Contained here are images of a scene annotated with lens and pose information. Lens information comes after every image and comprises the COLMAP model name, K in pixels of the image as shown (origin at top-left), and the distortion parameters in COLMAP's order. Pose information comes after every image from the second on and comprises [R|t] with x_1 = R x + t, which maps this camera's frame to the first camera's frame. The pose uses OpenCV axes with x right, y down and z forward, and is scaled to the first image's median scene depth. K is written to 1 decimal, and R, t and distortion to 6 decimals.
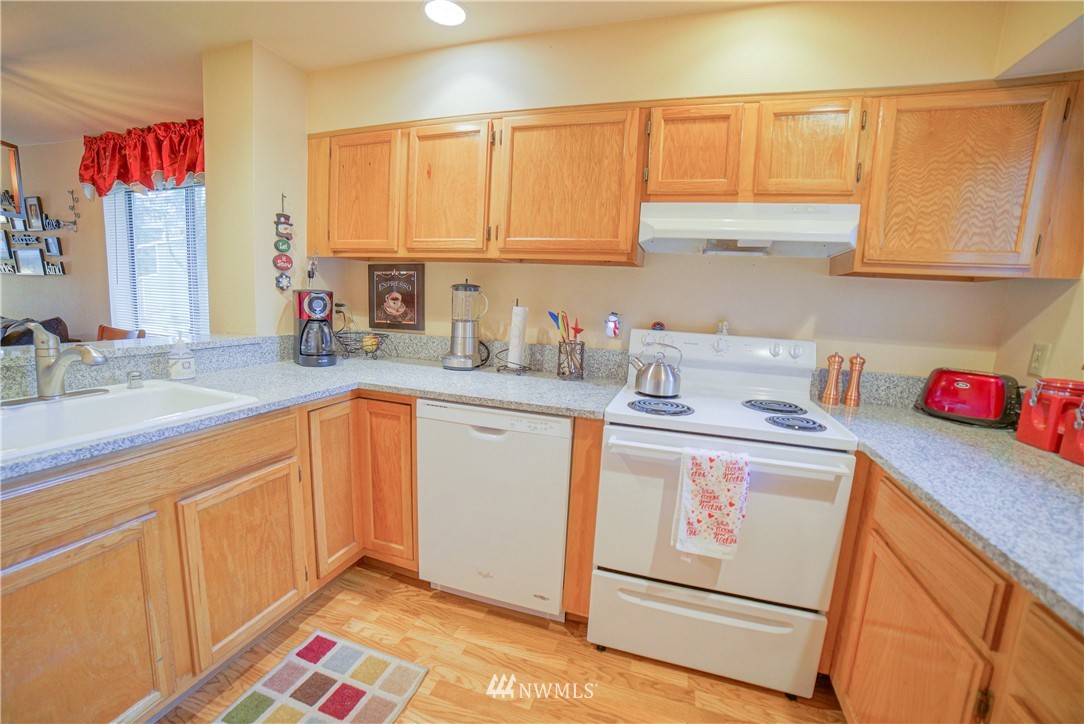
lens RADIAL K [[444.4, 0, 543.9], [0, 444.4, 357.7], [0, 0, 1]] dist [-0.110155, 0.039128]
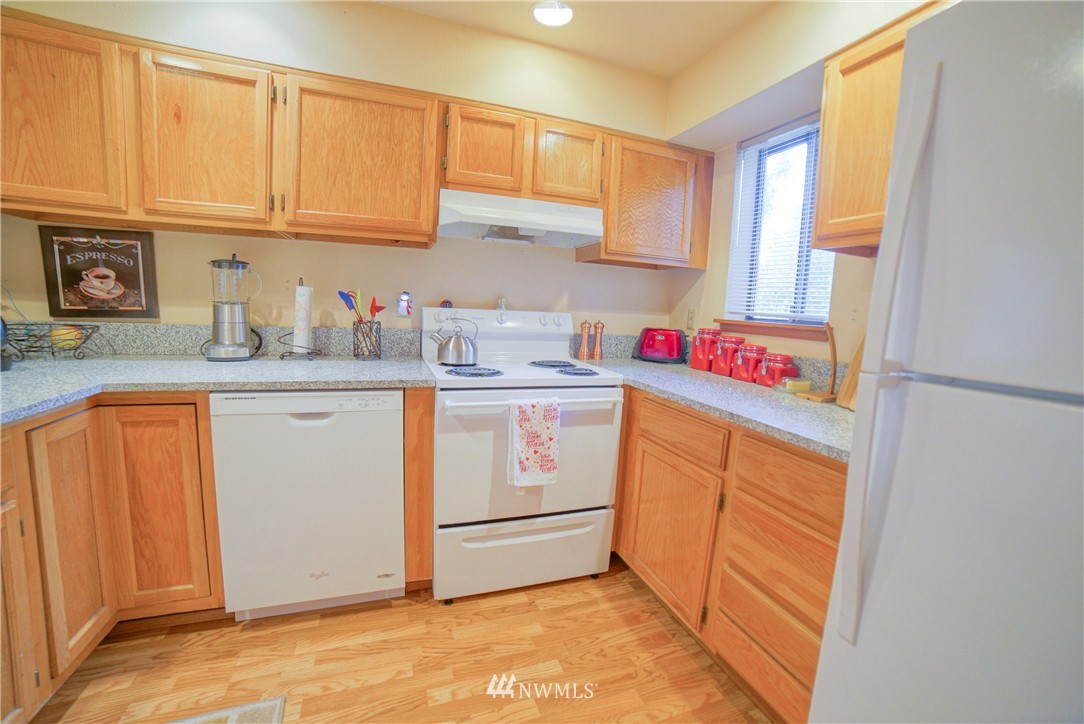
lens RADIAL K [[444.4, 0, 543.9], [0, 444.4, 357.7], [0, 0, 1]] dist [-0.110155, 0.039128]
pose [[0.787326, -0.081270, 0.611157, -0.265111], [0.069985, 0.996648, 0.042373, 0.035870], [-0.612552, 0.009410, 0.790374, -0.009202]]
